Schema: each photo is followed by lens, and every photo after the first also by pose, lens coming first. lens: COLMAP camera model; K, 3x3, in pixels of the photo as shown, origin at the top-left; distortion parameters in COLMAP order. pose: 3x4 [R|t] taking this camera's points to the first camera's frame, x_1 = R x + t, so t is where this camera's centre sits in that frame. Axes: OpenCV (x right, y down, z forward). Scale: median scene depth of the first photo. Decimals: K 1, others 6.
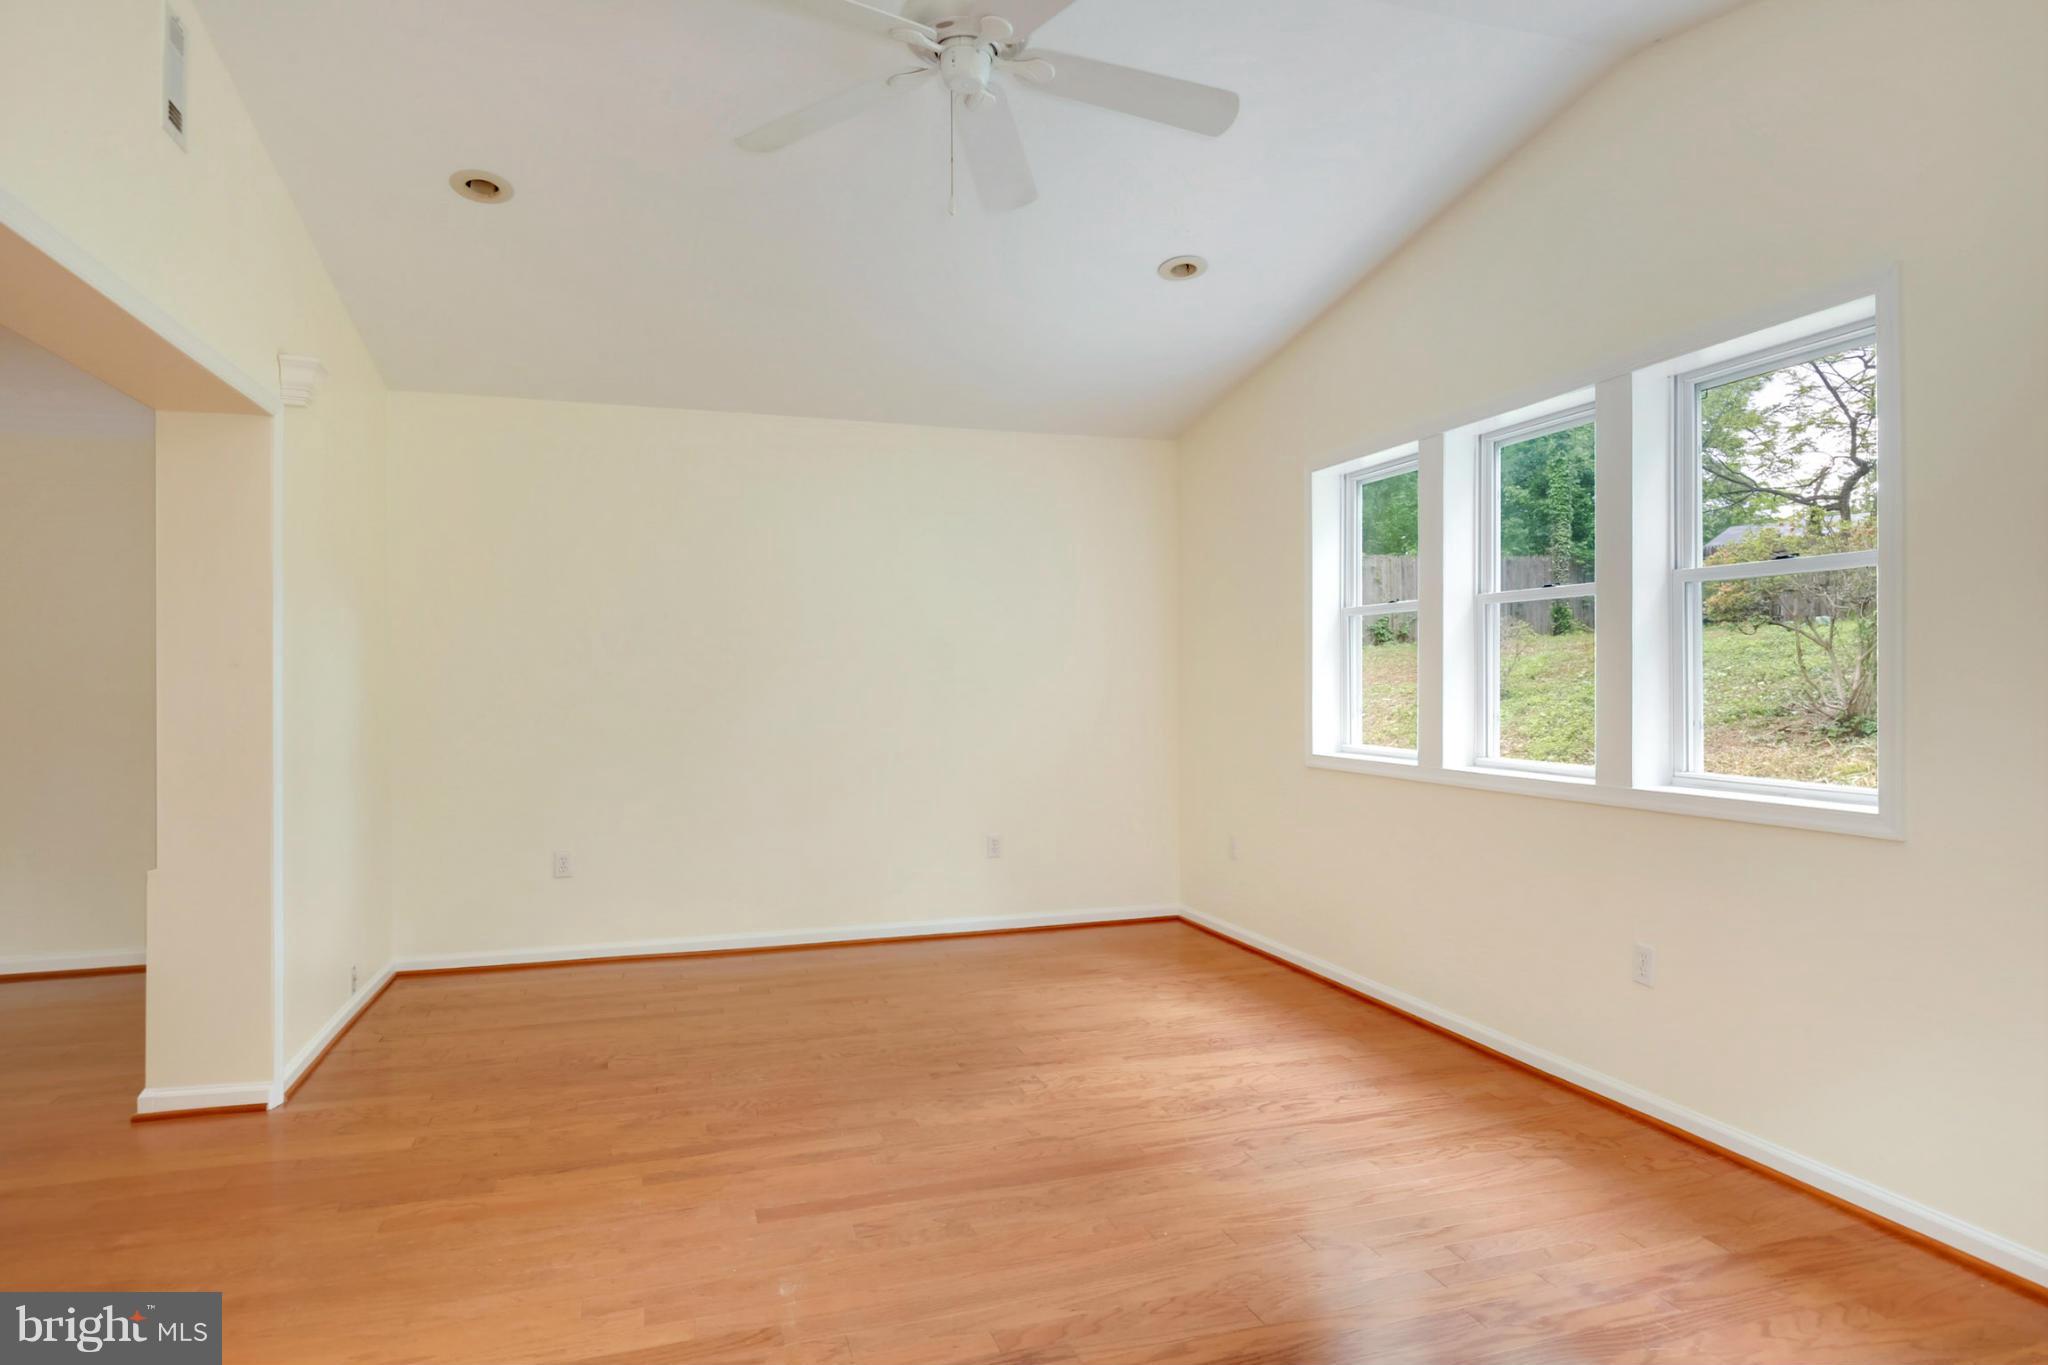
lens RADIAL K [[1142.5, 0, 1057.7], [0, 1142.5, 682.0], [0, 0, 1]] dist [-0.022648, 0.007151]
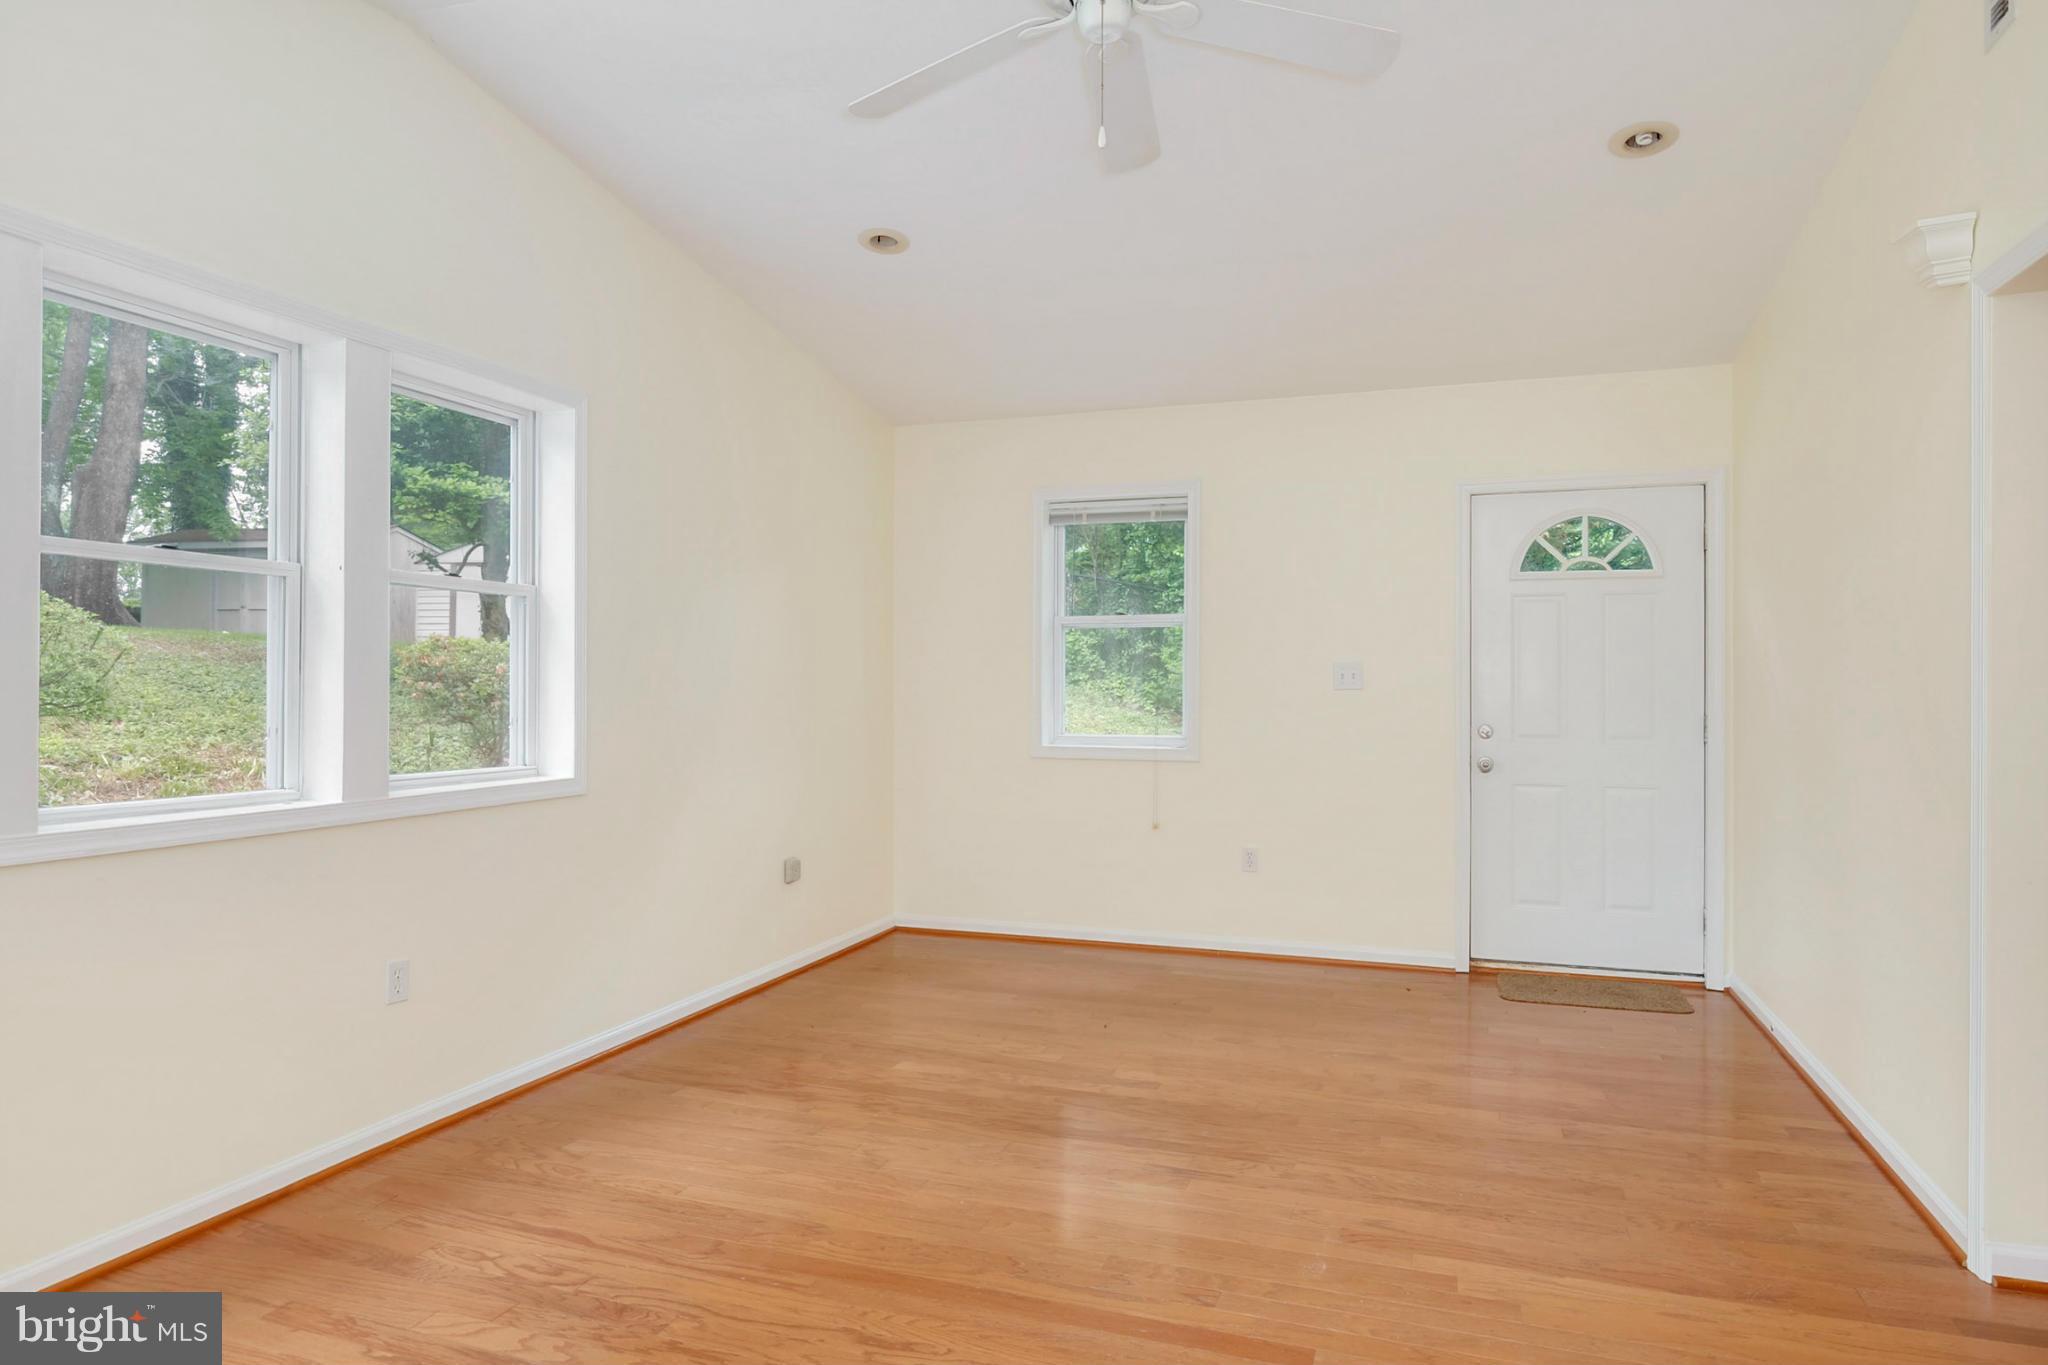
lens RADIAL K [[1198.8, 0, 1004.8], [0, 1198.8, 680.0], [0, 0, 1]] dist [-0.018950, 0.003468]
pose [[-0.760202, 0.007073, 0.649648, -0.506905], [0.002695, 0.999966, -0.007734, 0.006593], [-0.649681, -0.004128, -0.760196, 1.397028]]
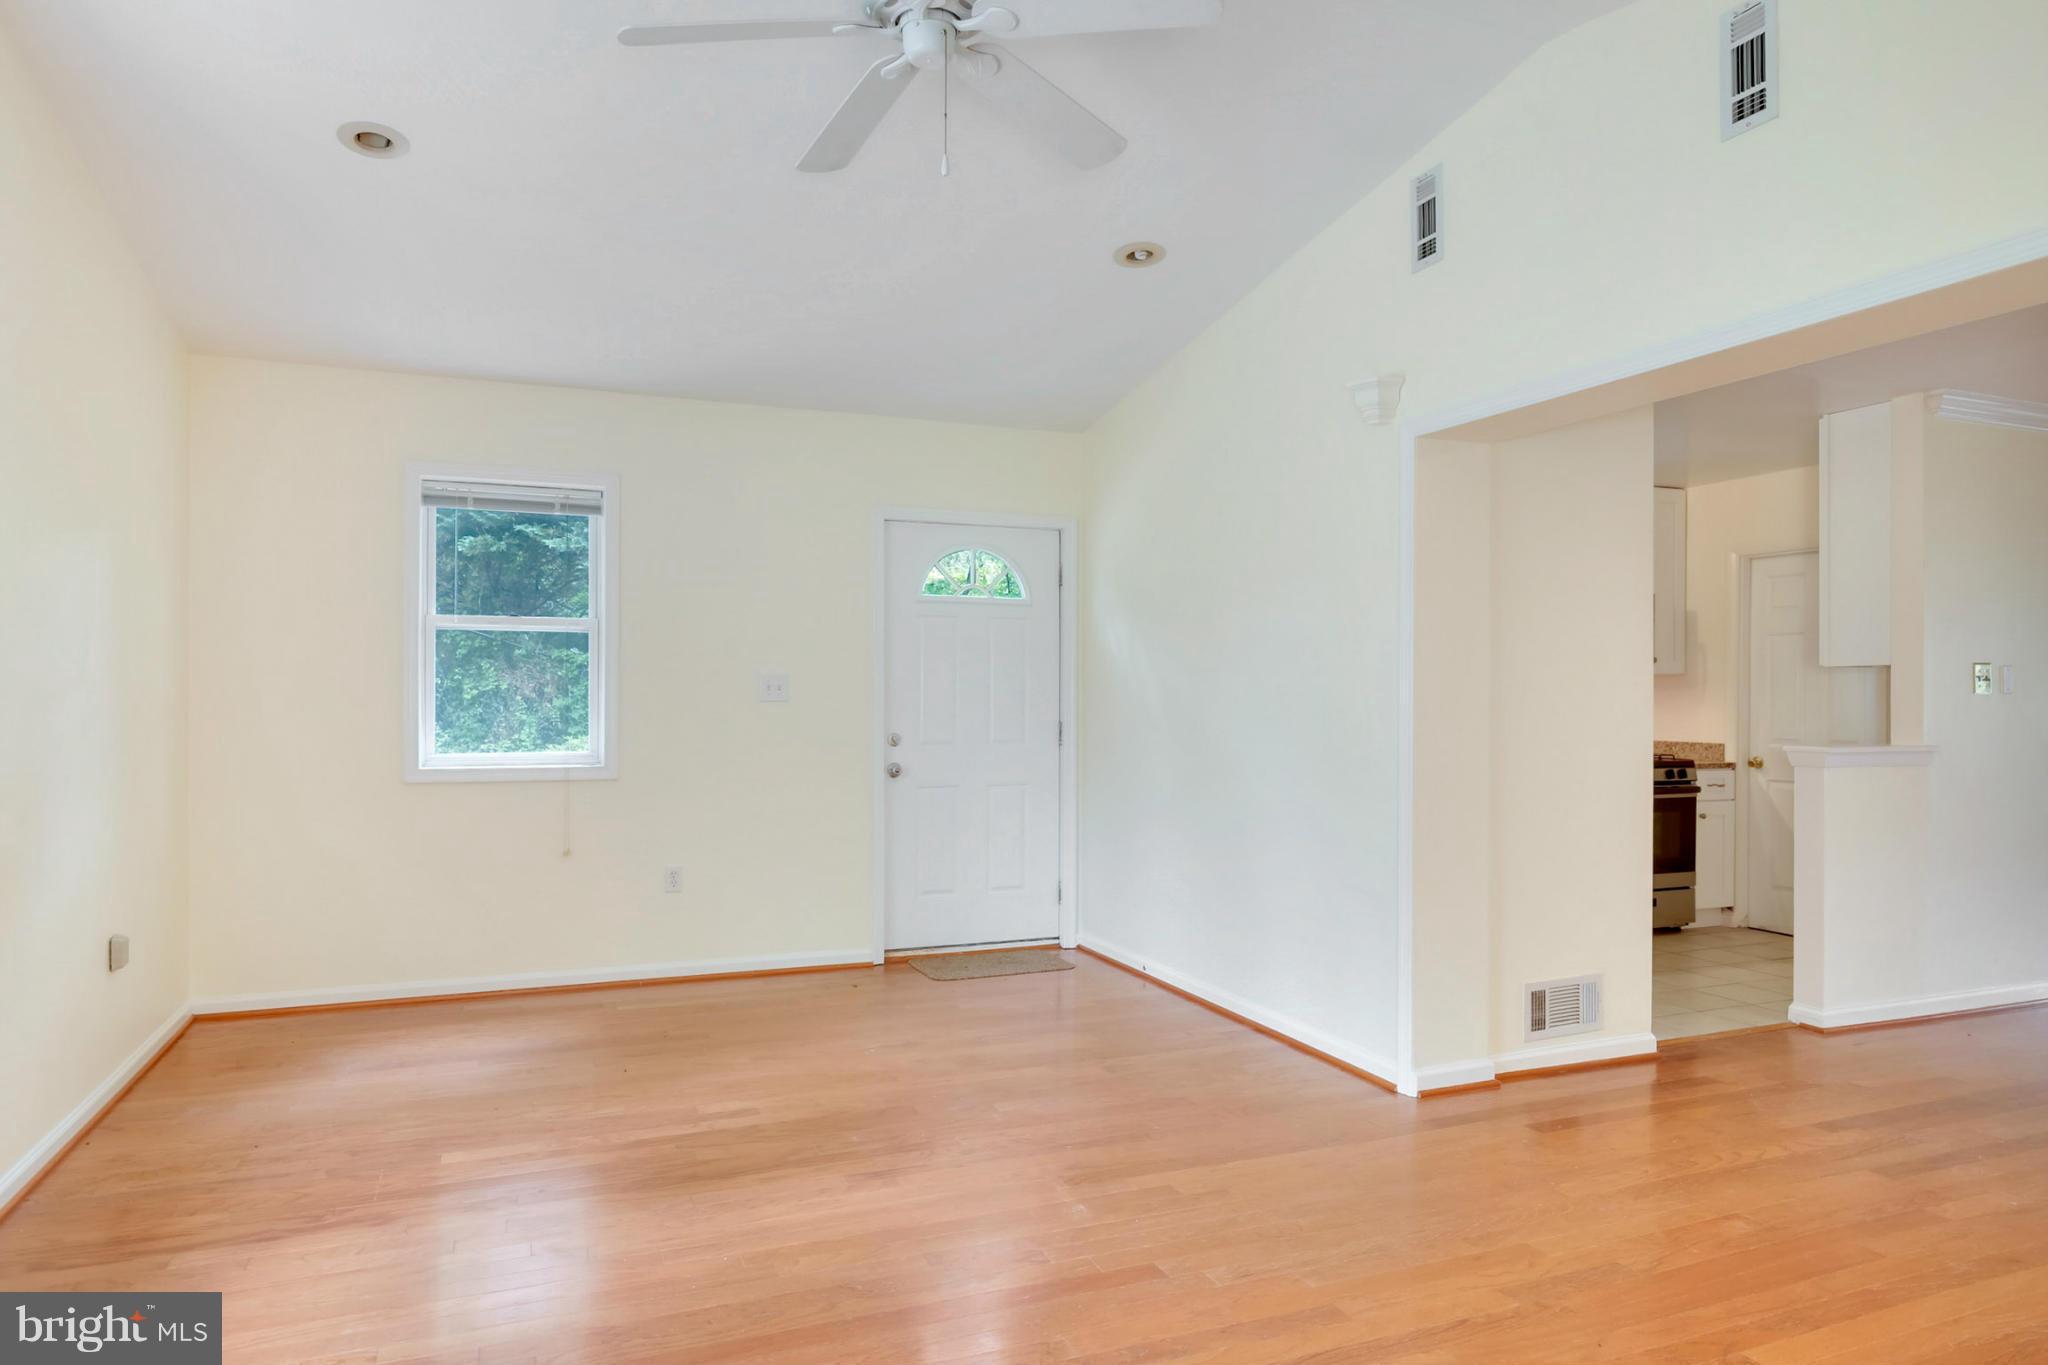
lens RADIAL K [[1278.3, 0, 1011.5], [0, 1278.3, 688.9], [0, 0, 1]] dist [-0.016312, 0.006618]
pose [[-0.999522, 0.003088, -0.030773, -0.090269], [0.003289, 0.999974, -0.006480, 0.004422], [0.030752, -0.006578, -0.999505, 1.610742]]
